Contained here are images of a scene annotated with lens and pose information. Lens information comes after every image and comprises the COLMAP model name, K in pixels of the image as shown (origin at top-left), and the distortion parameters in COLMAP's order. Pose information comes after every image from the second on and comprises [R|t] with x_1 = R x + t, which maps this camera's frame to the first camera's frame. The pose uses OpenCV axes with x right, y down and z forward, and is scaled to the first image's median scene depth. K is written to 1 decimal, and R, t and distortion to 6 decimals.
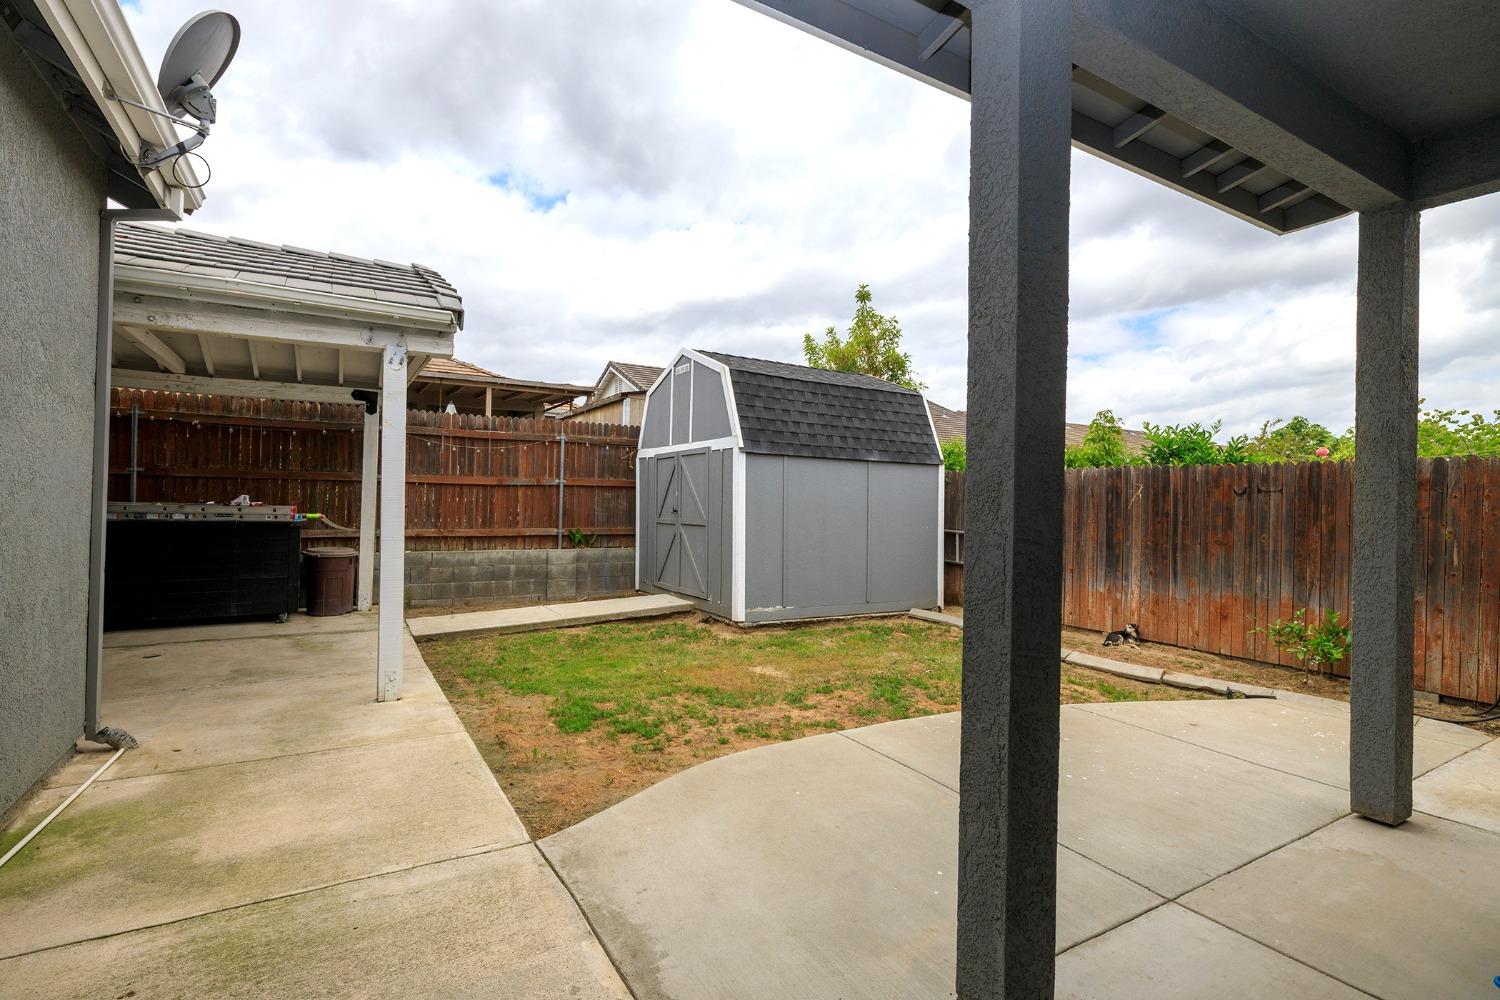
lens RADIAL K [[707.1, 0, 748.9], [0, 707.1, 497.2], [0, 0, 1]] dist [0.000007, 0.000000]
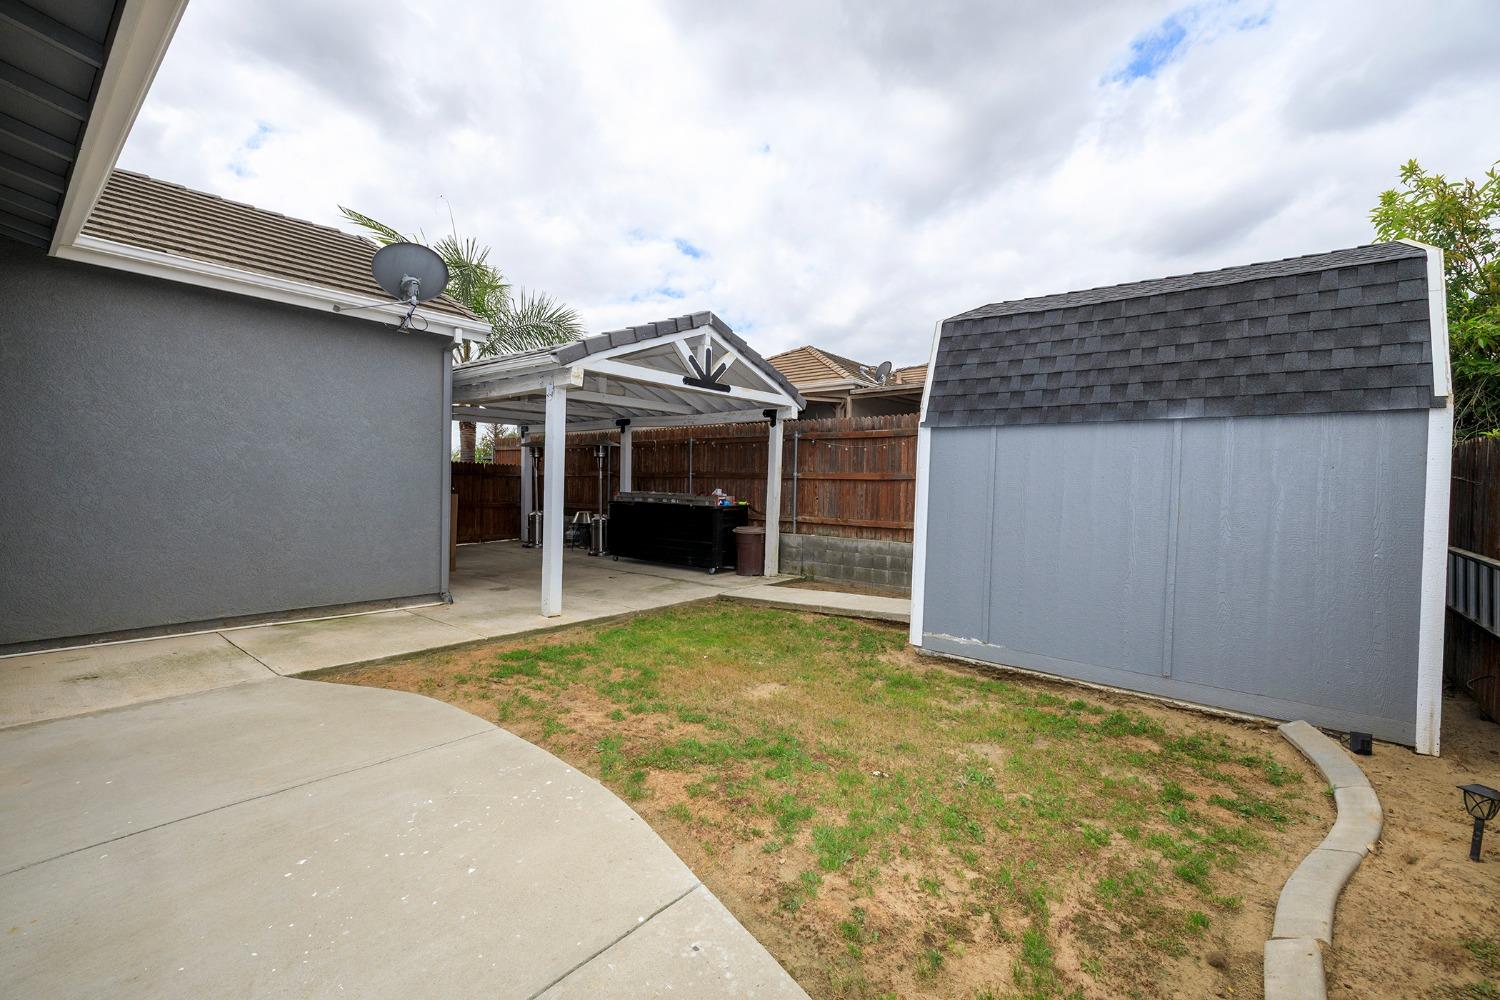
lens RADIAL K [[633.6, 0, 747.7], [0, 633.6, 489.9], [0, 0, 1]] dist [-0.004316, -0.000501]
pose [[0.344769, -0.007032, -0.938661, 0.557984], [-0.014873, 0.999805, -0.012953, 0.015928], [0.938570, 0.018427, 0.344597, 0.561497]]
